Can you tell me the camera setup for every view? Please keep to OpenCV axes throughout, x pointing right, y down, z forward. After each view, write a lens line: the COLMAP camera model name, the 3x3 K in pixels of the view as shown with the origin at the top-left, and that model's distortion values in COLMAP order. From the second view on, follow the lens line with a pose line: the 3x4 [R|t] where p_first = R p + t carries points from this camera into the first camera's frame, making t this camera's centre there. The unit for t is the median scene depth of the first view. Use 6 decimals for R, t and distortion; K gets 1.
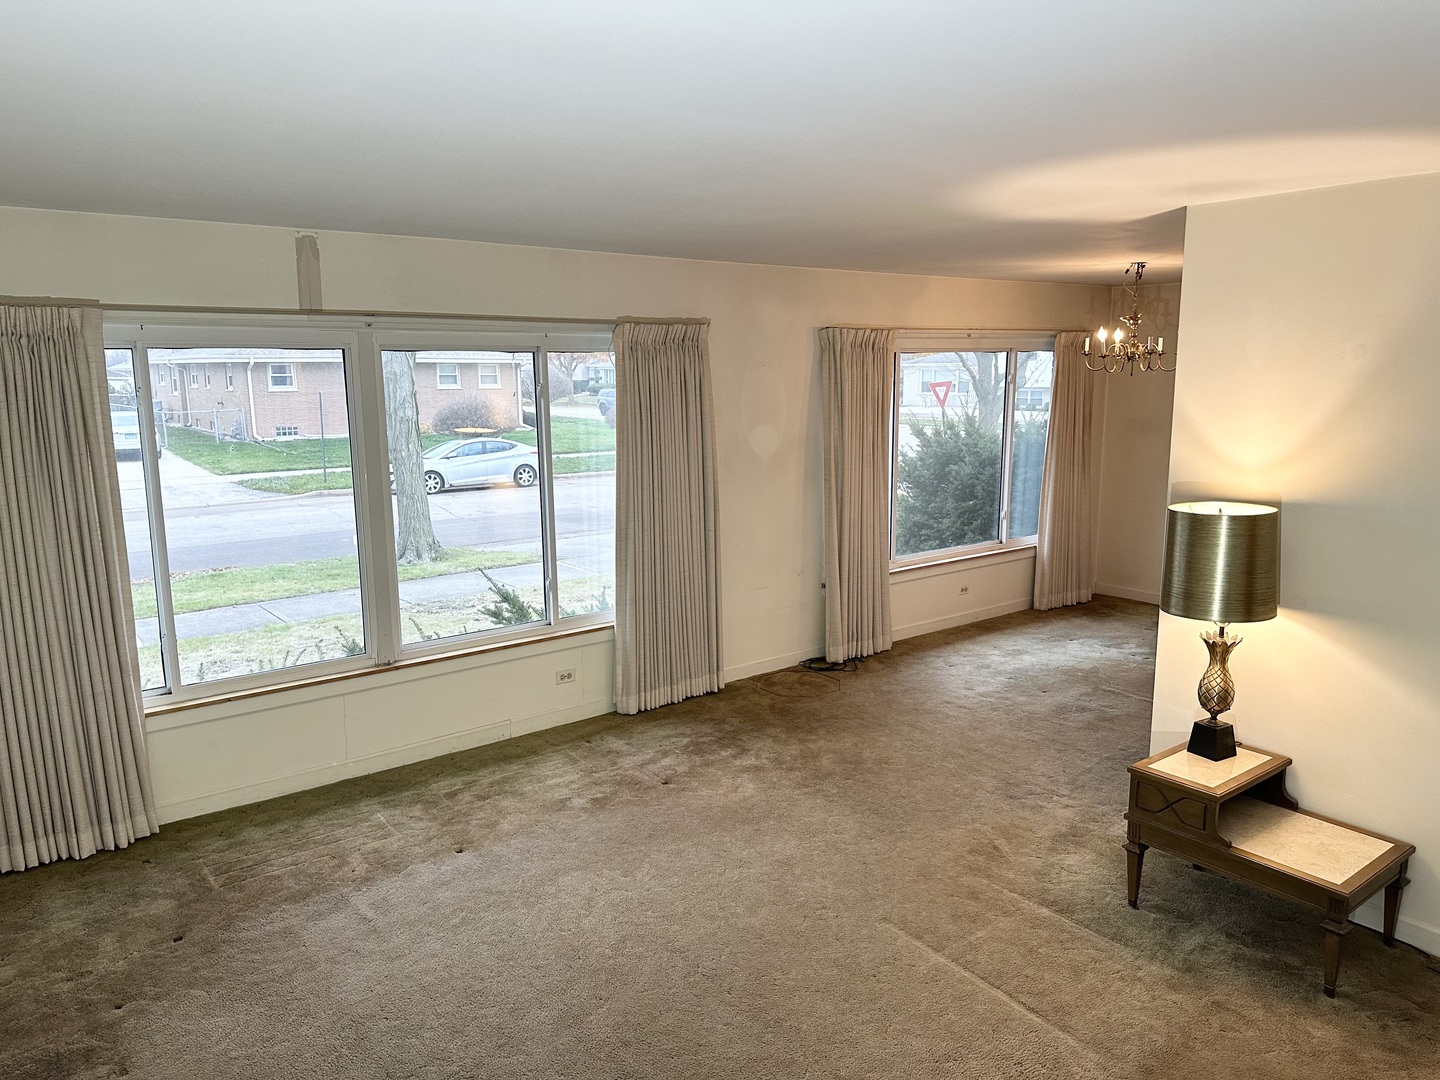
lens RADIAL K [[992.4, 0, 720.0], [0, 992.4, 540.0], [0, 0, 1]] dist [0.081931, -0.000630]
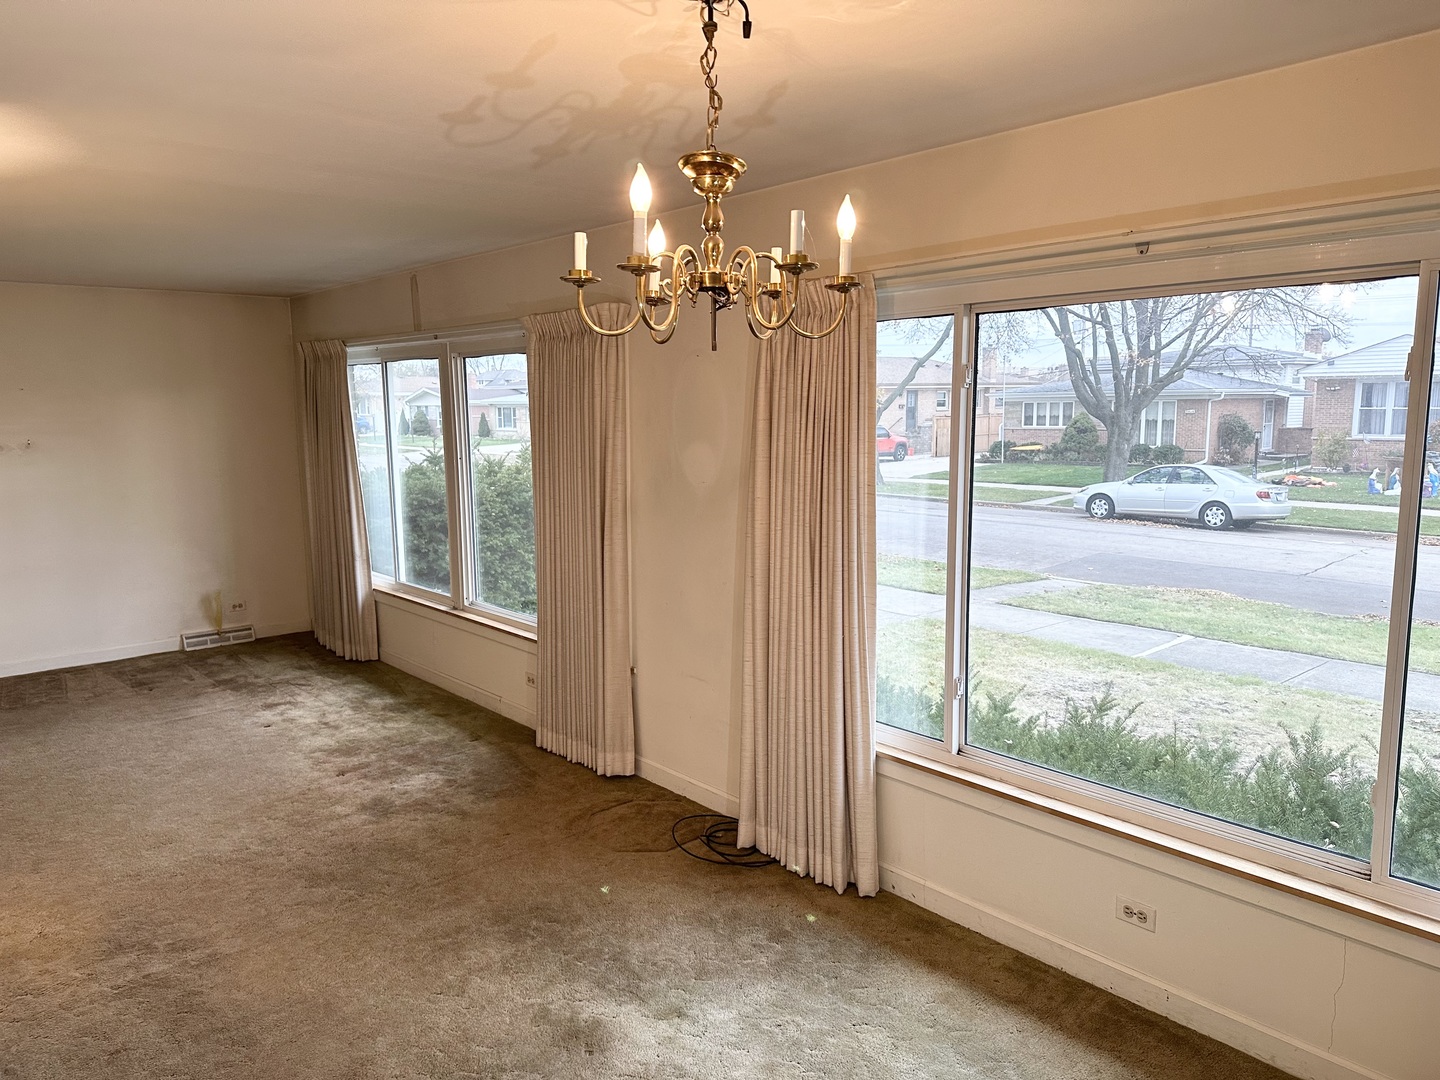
lens RADIAL K [[1004.9, 0, 720.0], [0, 1004.9, 540.0], [0, 0, 1]] dist [0.000170, -0.001540]
pose [[0.080181, 0.145509, -0.986103, 0.664883], [-0.163618, 0.977790, 0.130979, -0.129868], [0.983260, 0.150842, 0.102208, 0.876324]]
